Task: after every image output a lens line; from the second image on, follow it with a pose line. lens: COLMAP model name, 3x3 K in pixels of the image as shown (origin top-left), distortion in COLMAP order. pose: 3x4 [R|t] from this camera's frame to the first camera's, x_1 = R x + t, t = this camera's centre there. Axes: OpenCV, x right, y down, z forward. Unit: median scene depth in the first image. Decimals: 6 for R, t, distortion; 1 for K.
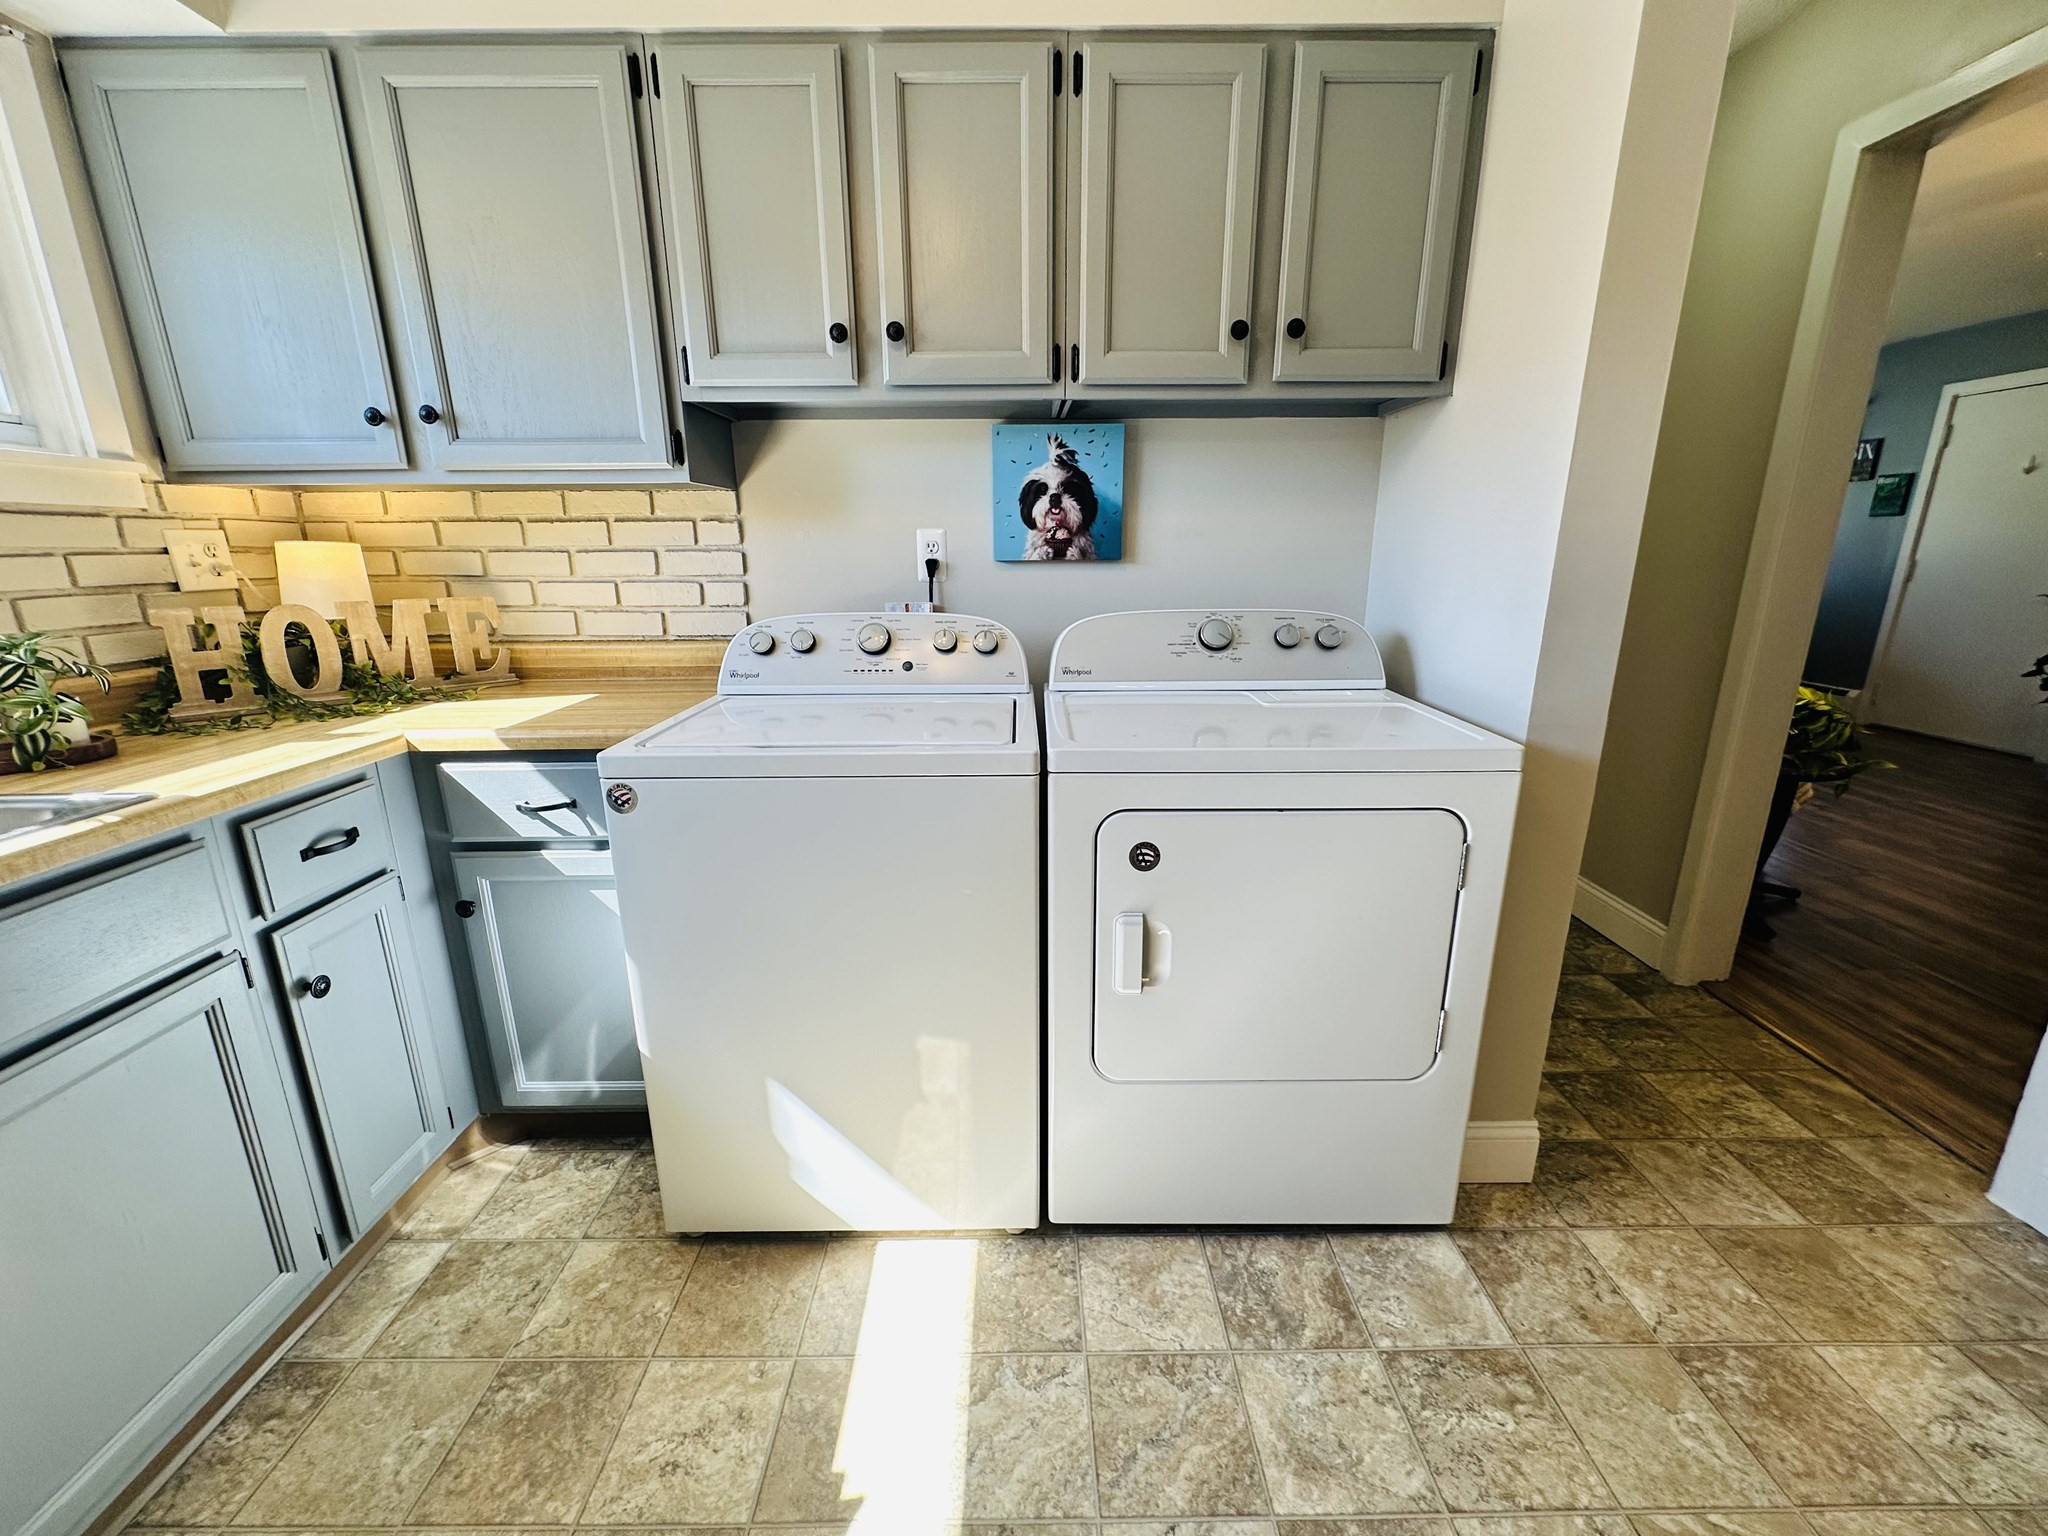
lens RADIAL K [[826.8, 0, 1030.5], [0, 826.8, 770.9], [0, 0, 1]] dist [-0.002490, 0.000746]
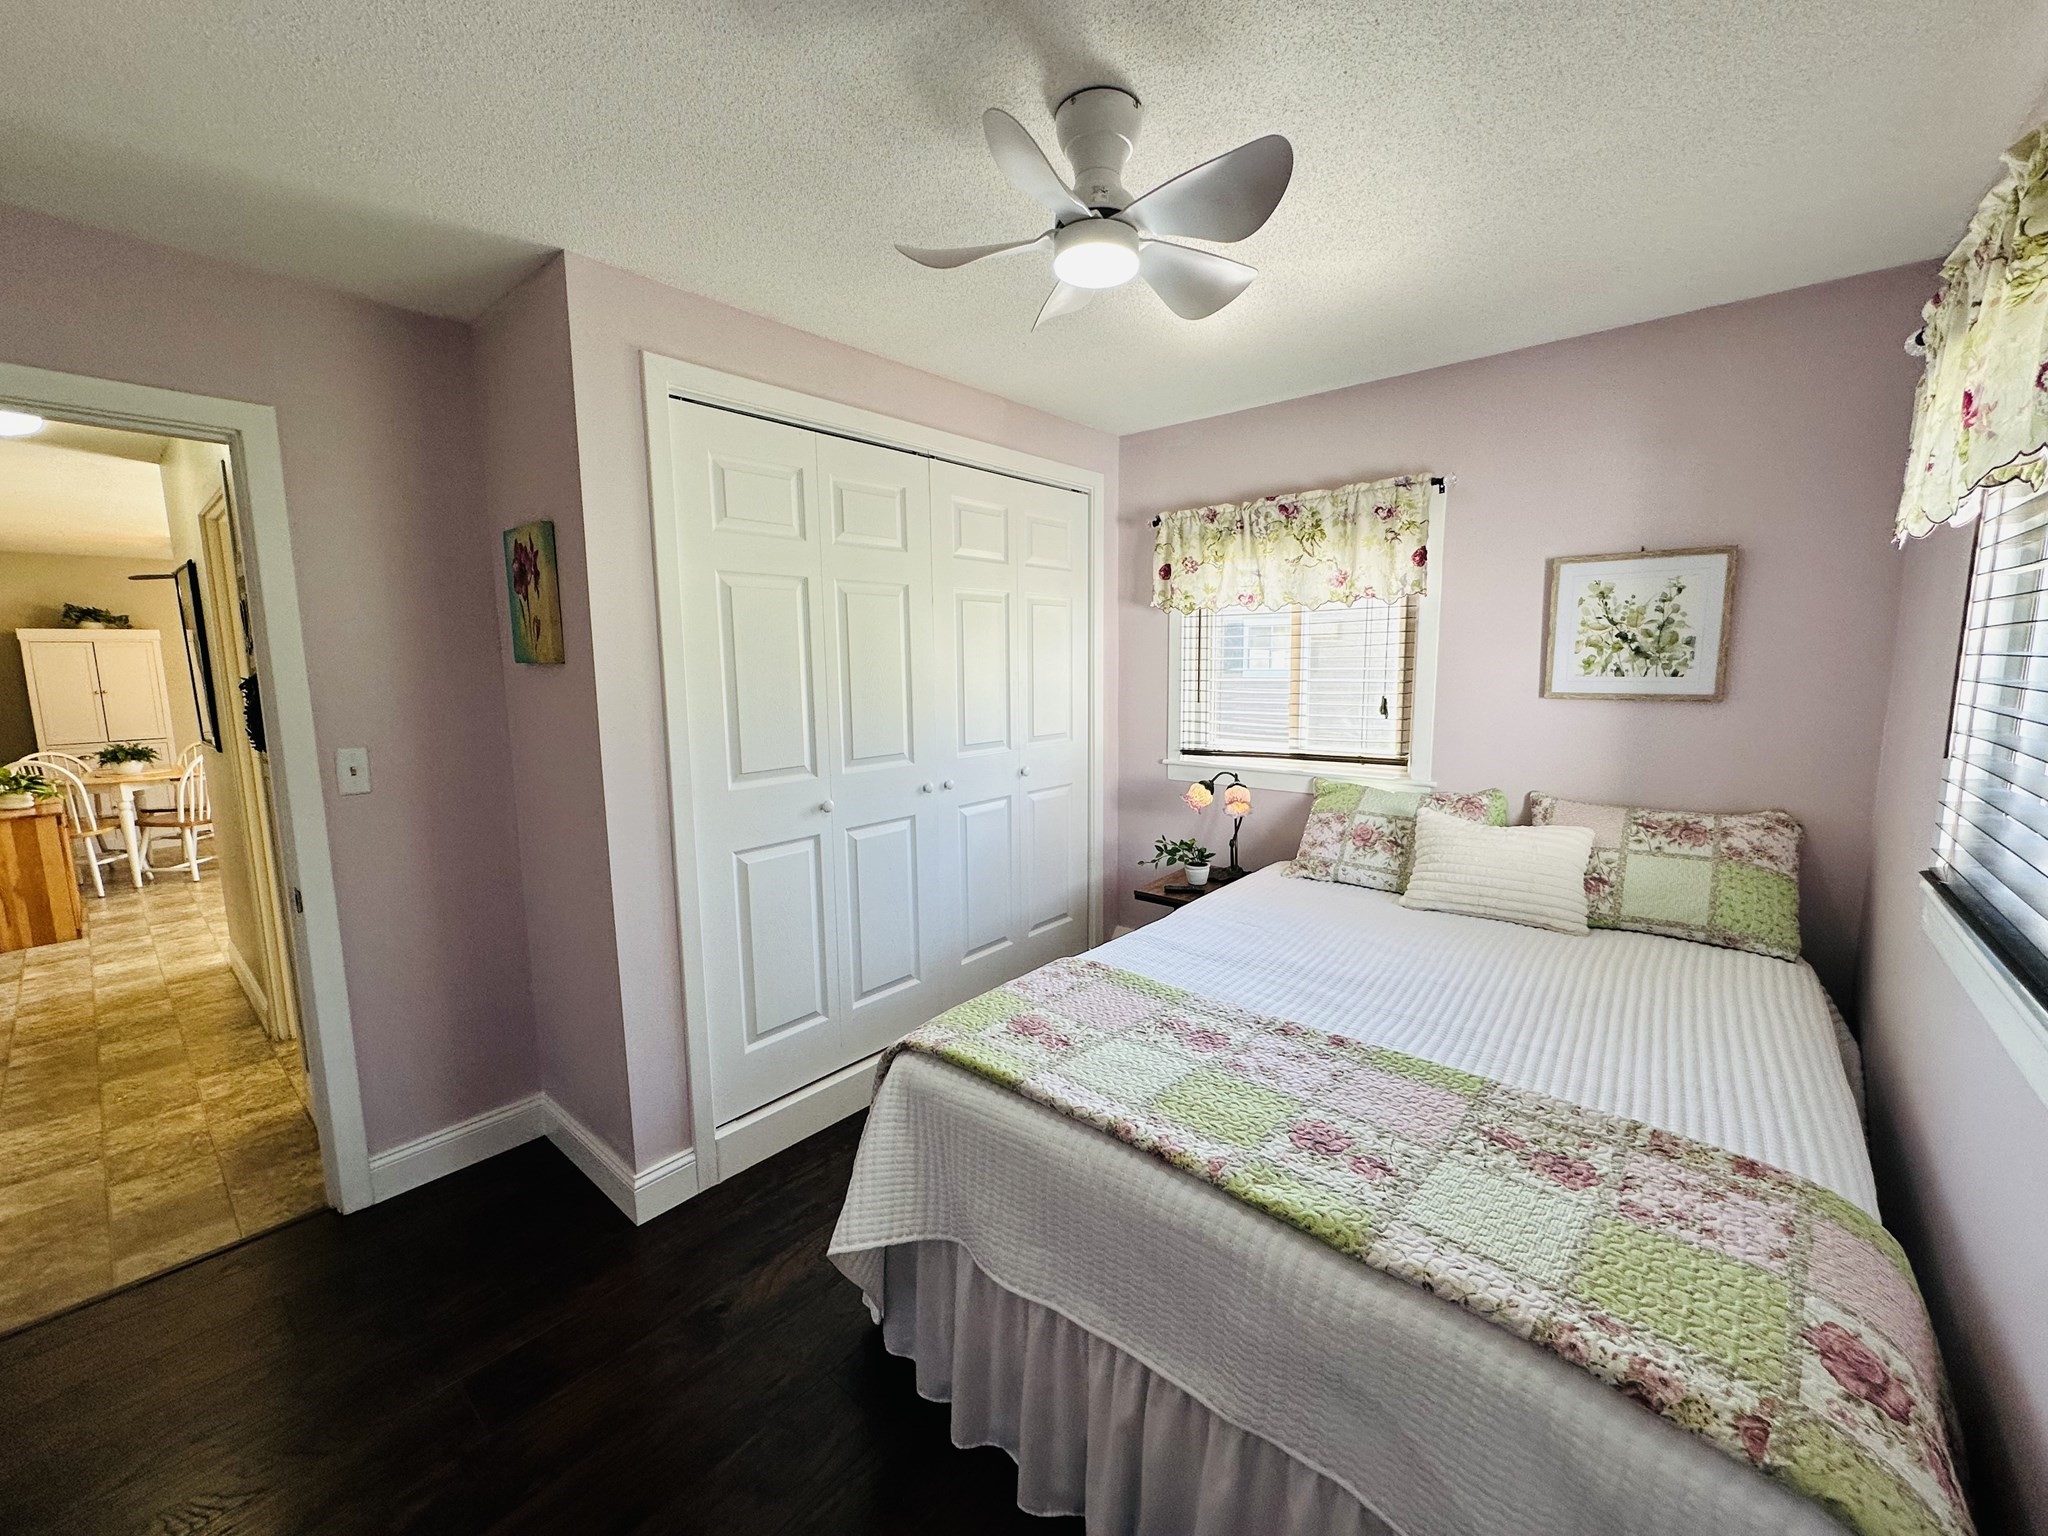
lens RADIAL K [[826.8, 0, 1032.4], [0, 826.8, 769.9], [0, 0, 1]] dist [-0.002490, 0.000746]
pose [[-0.660199, 0.109923, -0.743004, 0.802857], [-0.185821, 0.934576, 0.303377, -1.312303], [0.727742, 0.338355, -0.596580, 4.141620]]
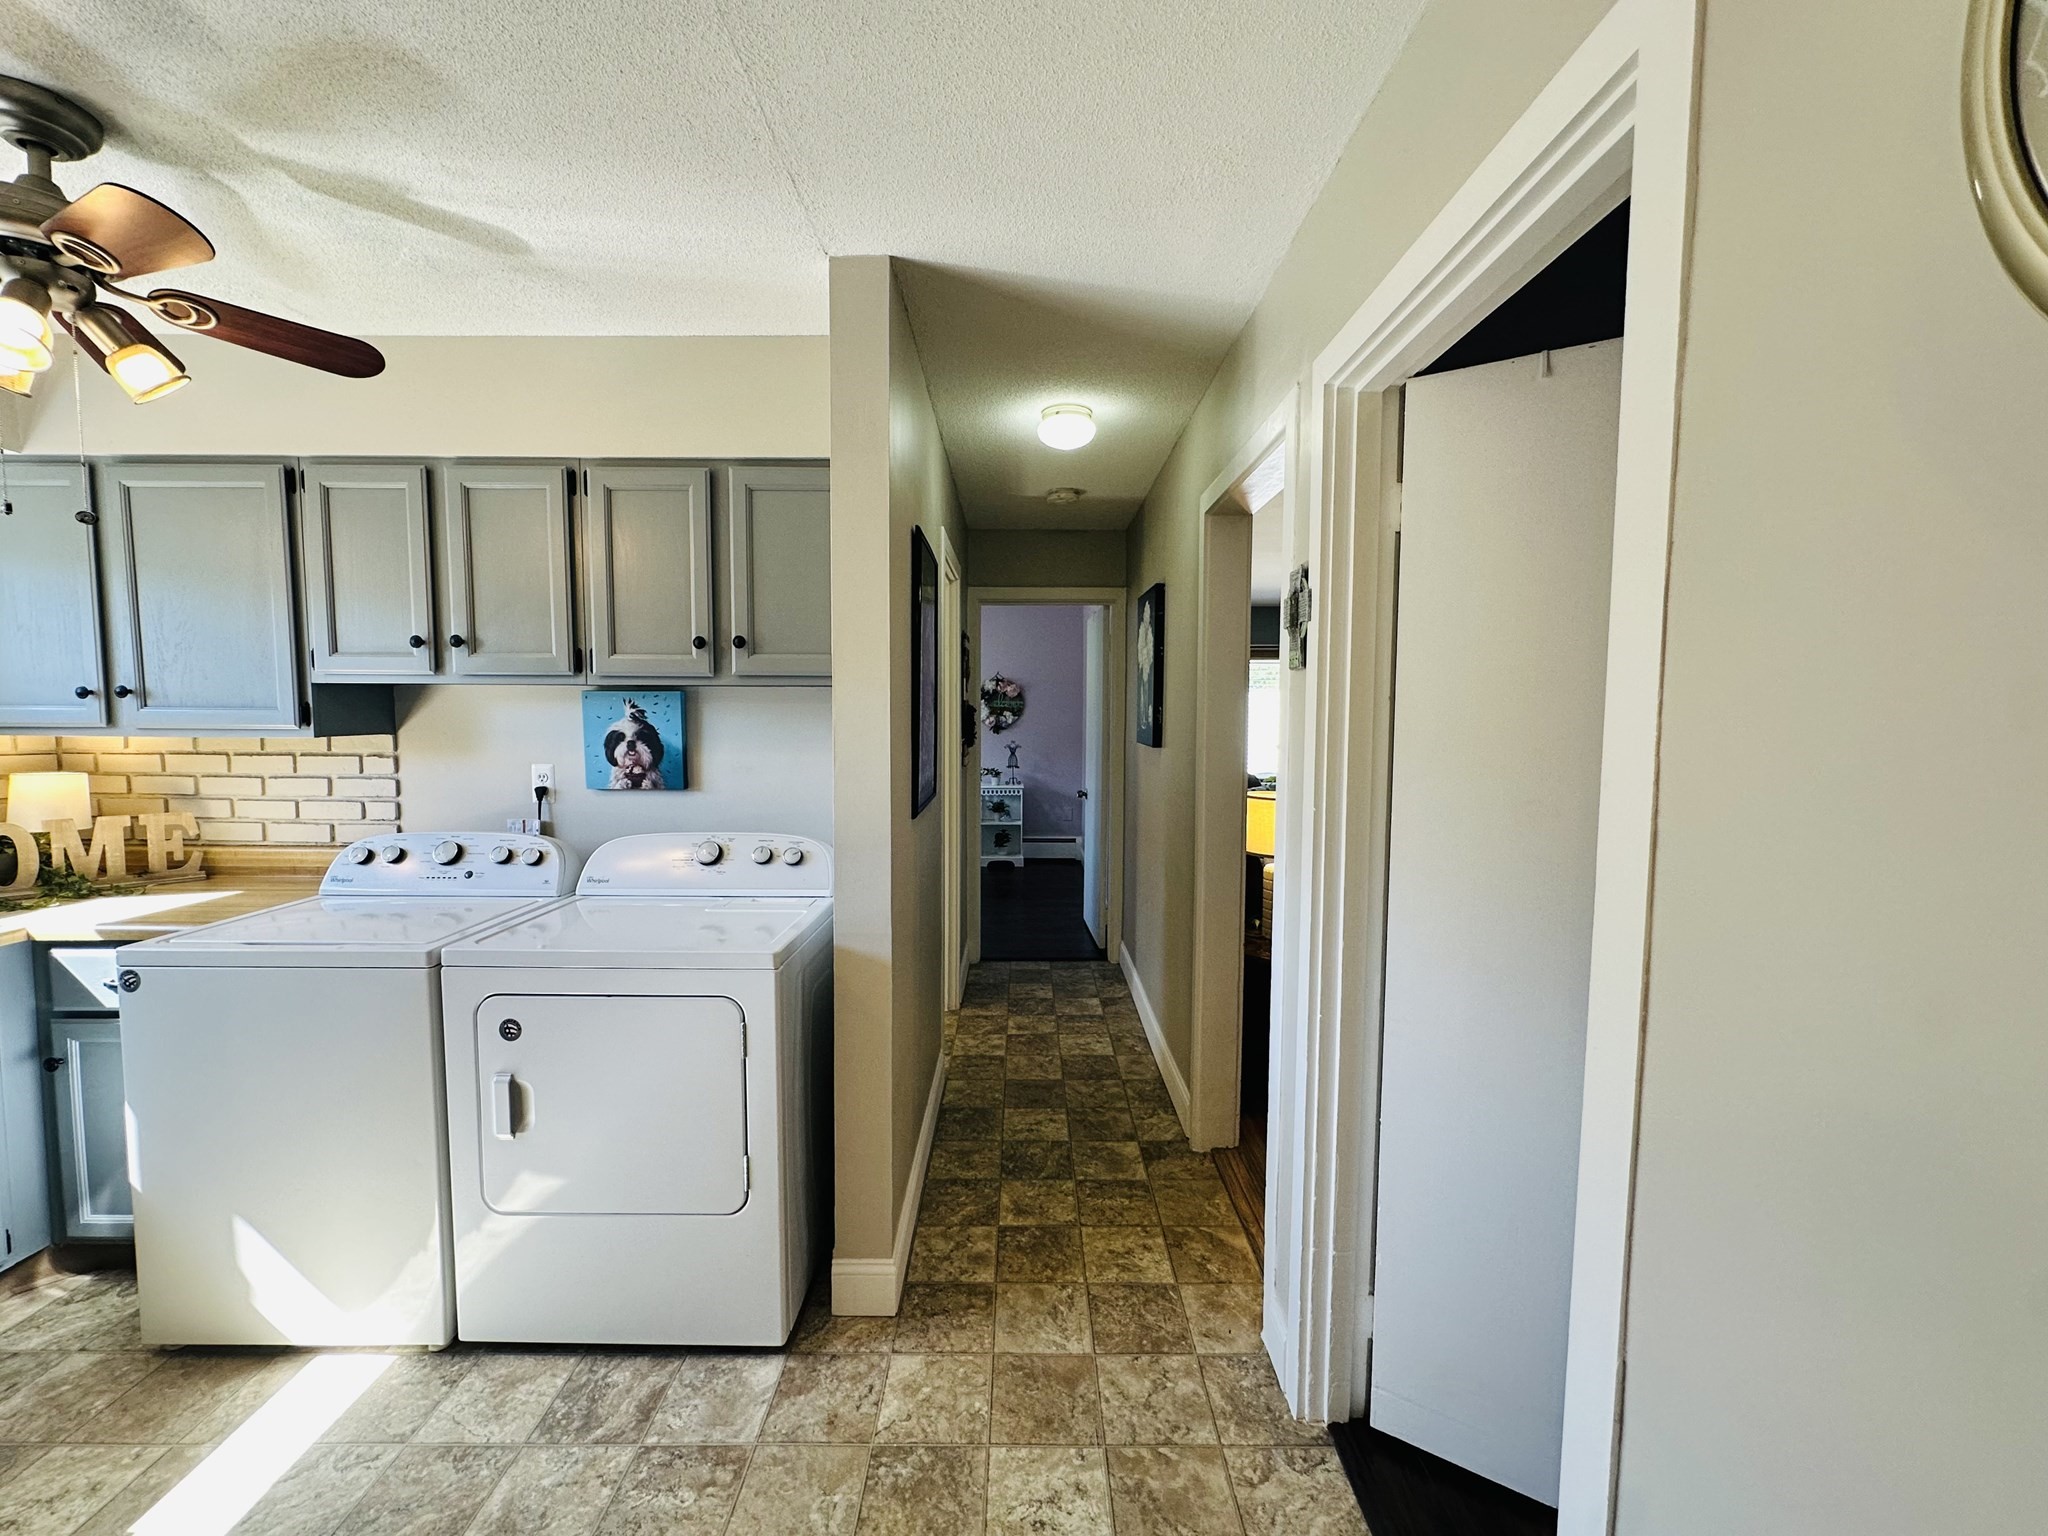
lens RADIAL K [[826.8, 0, 1025.5], [0, 826.8, 768.4], [0, 0, 1]] dist [-0.002490, 0.000746]
pose [[0.999924, 0.012152, -0.001997, 0.789292], [-0.012307, 0.980387, -0.196695, -0.048918], [-0.000433, 0.196705, 0.980463, -0.335728]]
